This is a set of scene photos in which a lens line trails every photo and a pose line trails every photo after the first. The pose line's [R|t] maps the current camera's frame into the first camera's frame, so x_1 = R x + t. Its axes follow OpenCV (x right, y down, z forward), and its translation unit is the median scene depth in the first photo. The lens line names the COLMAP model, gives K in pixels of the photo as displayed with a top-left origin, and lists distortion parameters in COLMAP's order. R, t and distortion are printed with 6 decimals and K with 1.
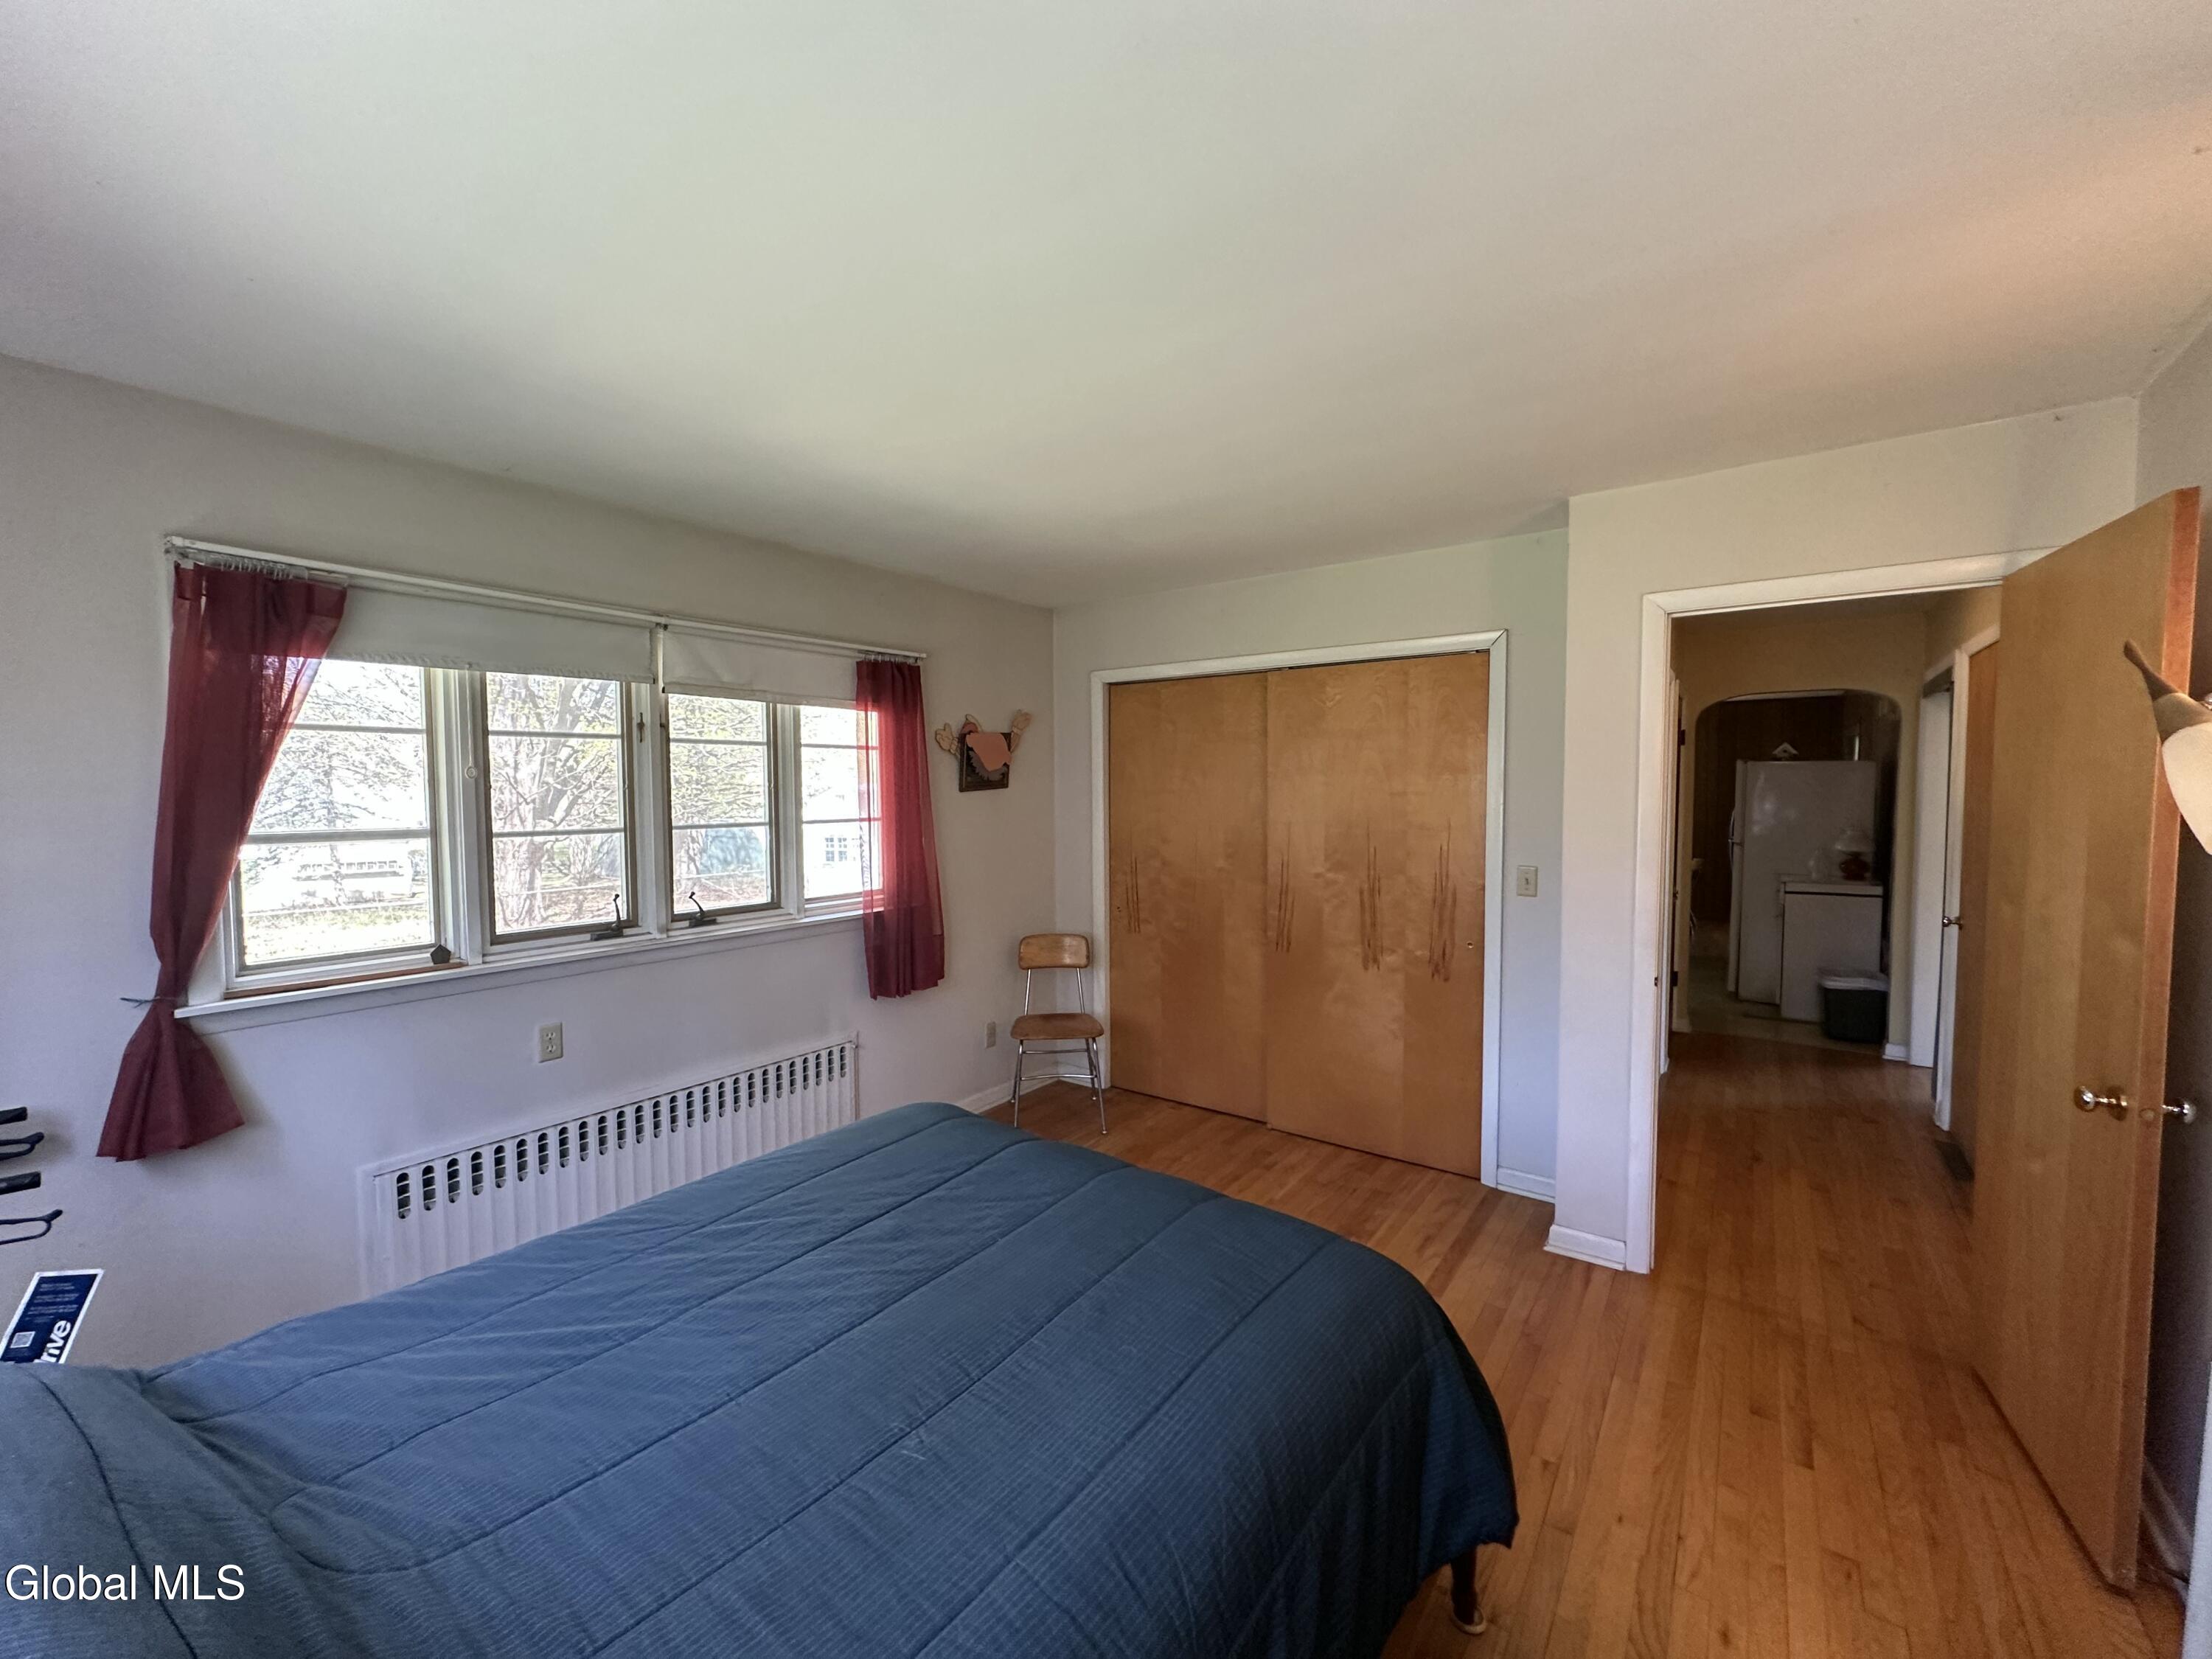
lens RADIAL K [[883.3, 0, 1106.0], [0, 883.3, 829.5], [0, 0, 1]] dist [-0.000128, -0.000031]
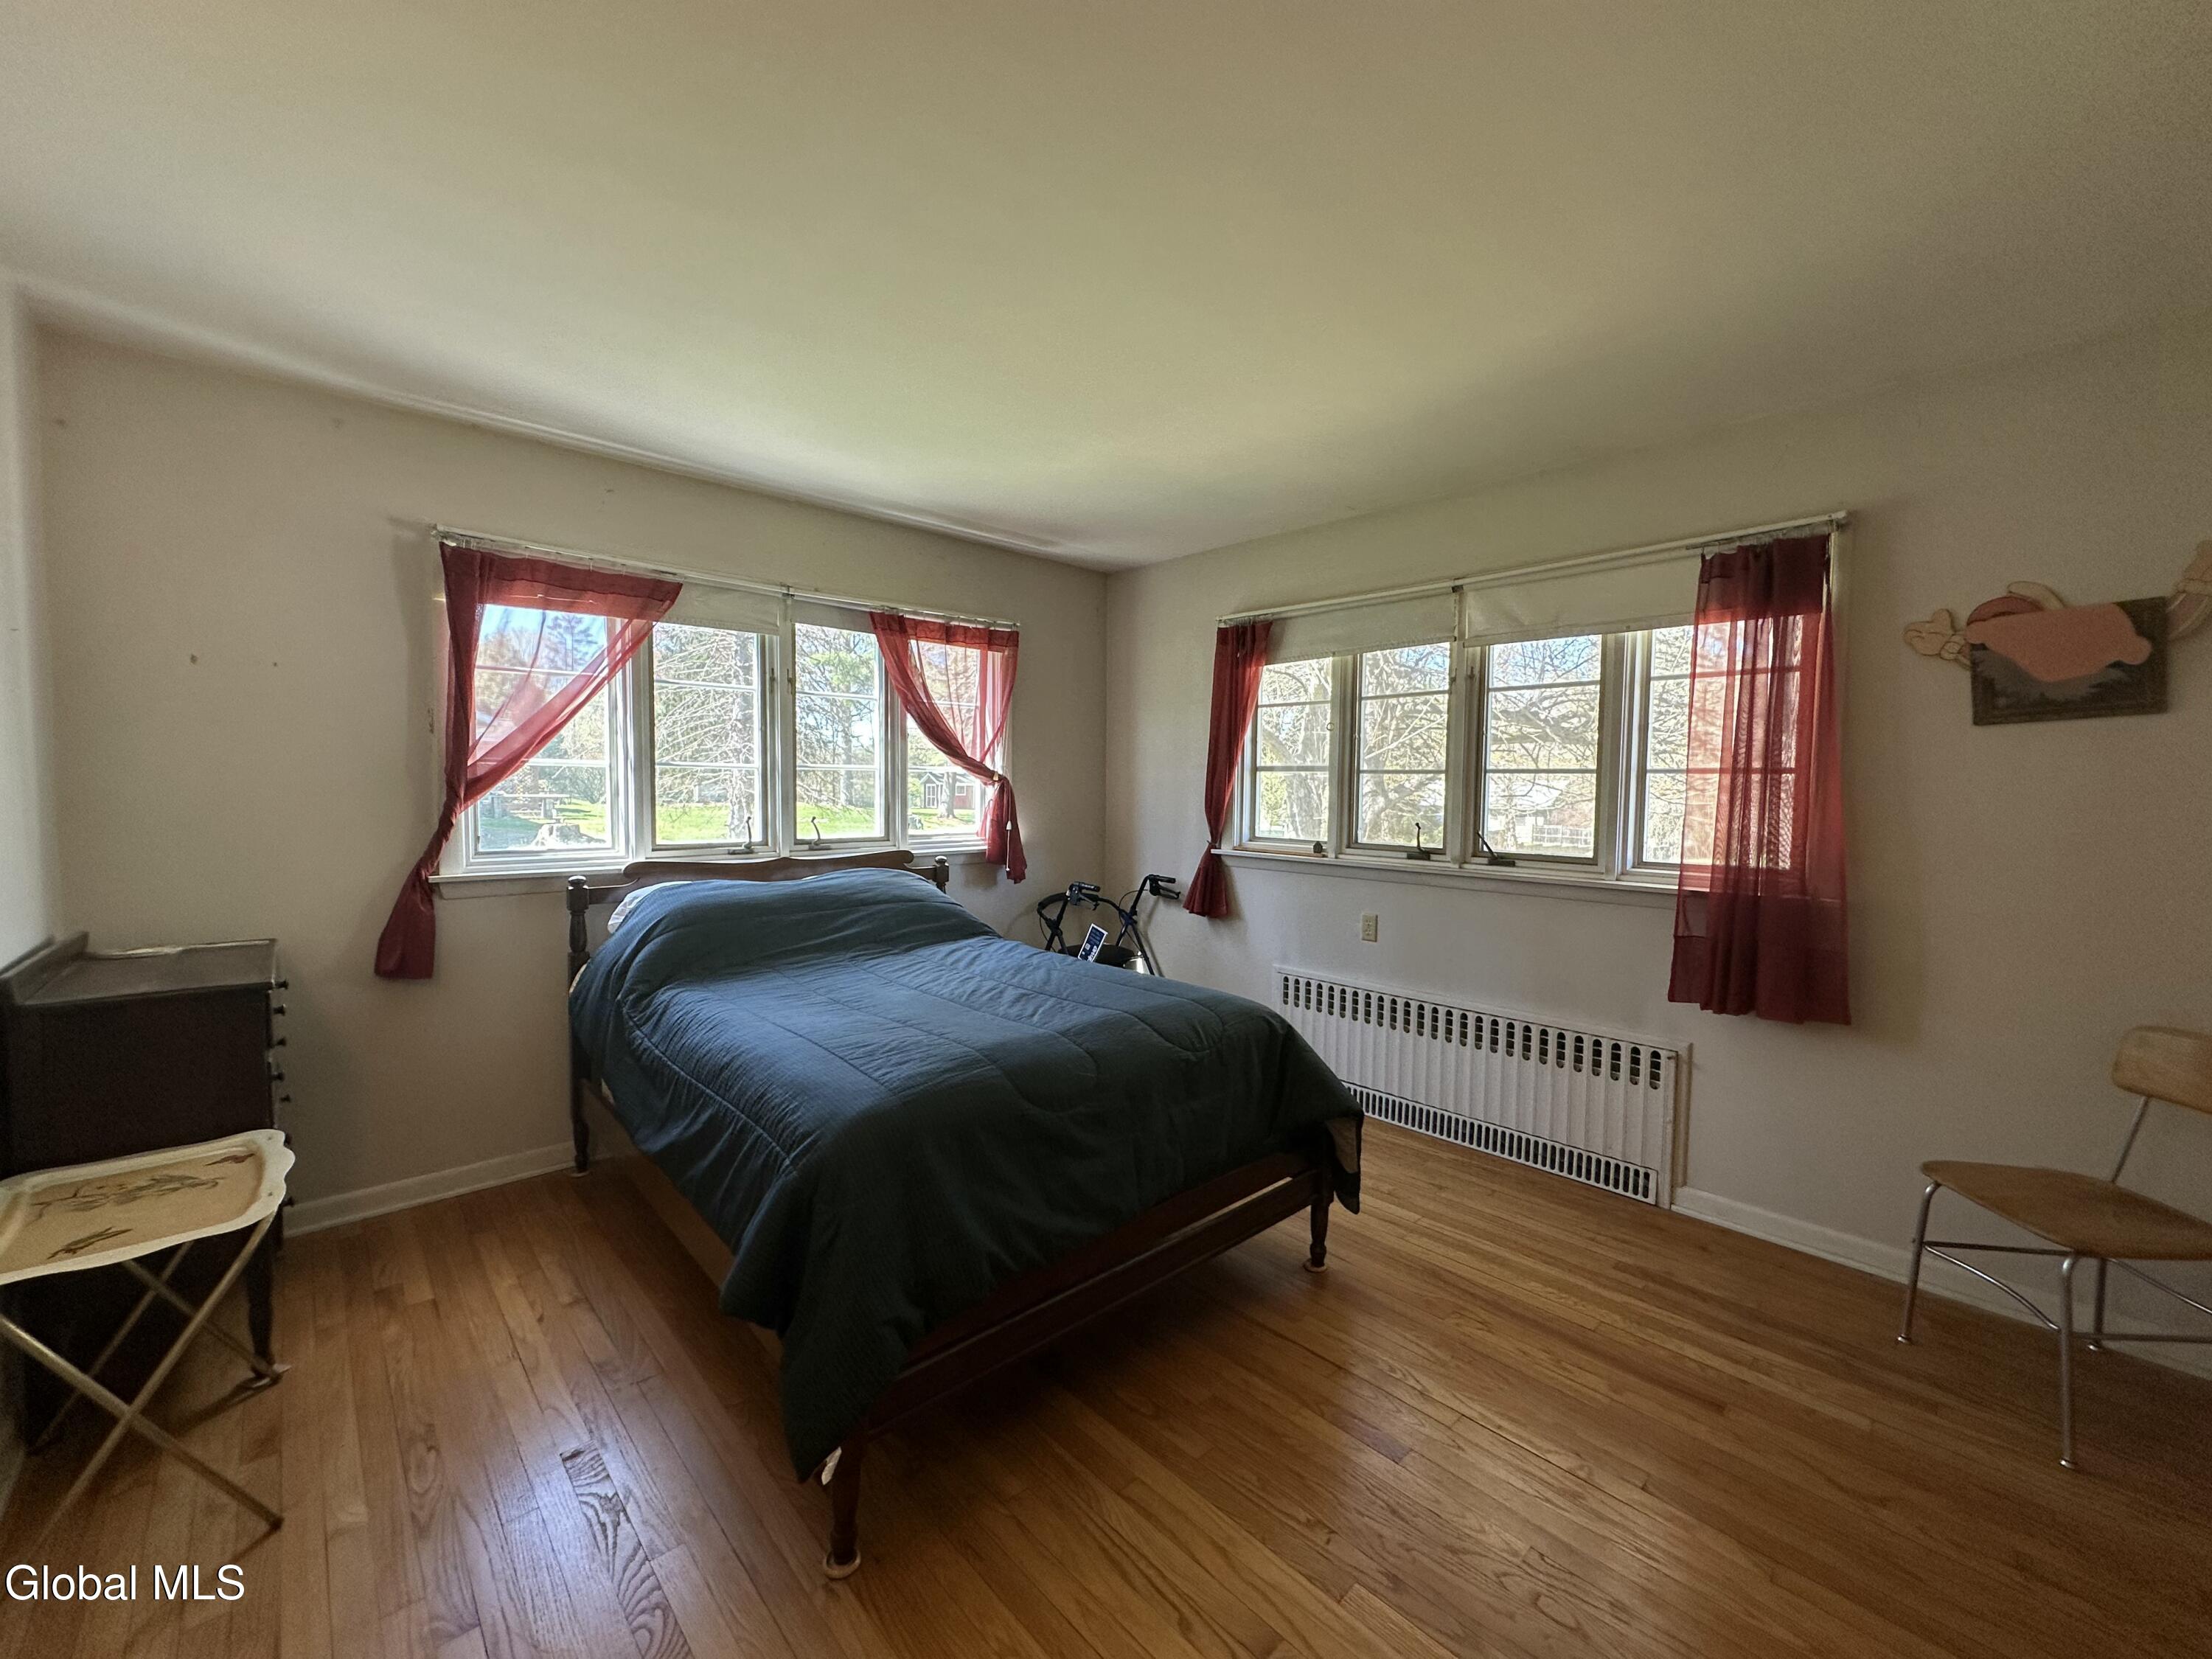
lens RADIAL K [[883.3, 0, 1106.0], [0, 883.3, 829.5], [0, 0, 1]] dist [-0.000128, -0.000031]
pose [[-0.188395, 0.055197, -0.980541, 0.689882], [-0.056187, 0.996178, 0.066872, 0.024982], [0.980485, 0.067692, -0.184573, 0.785344]]
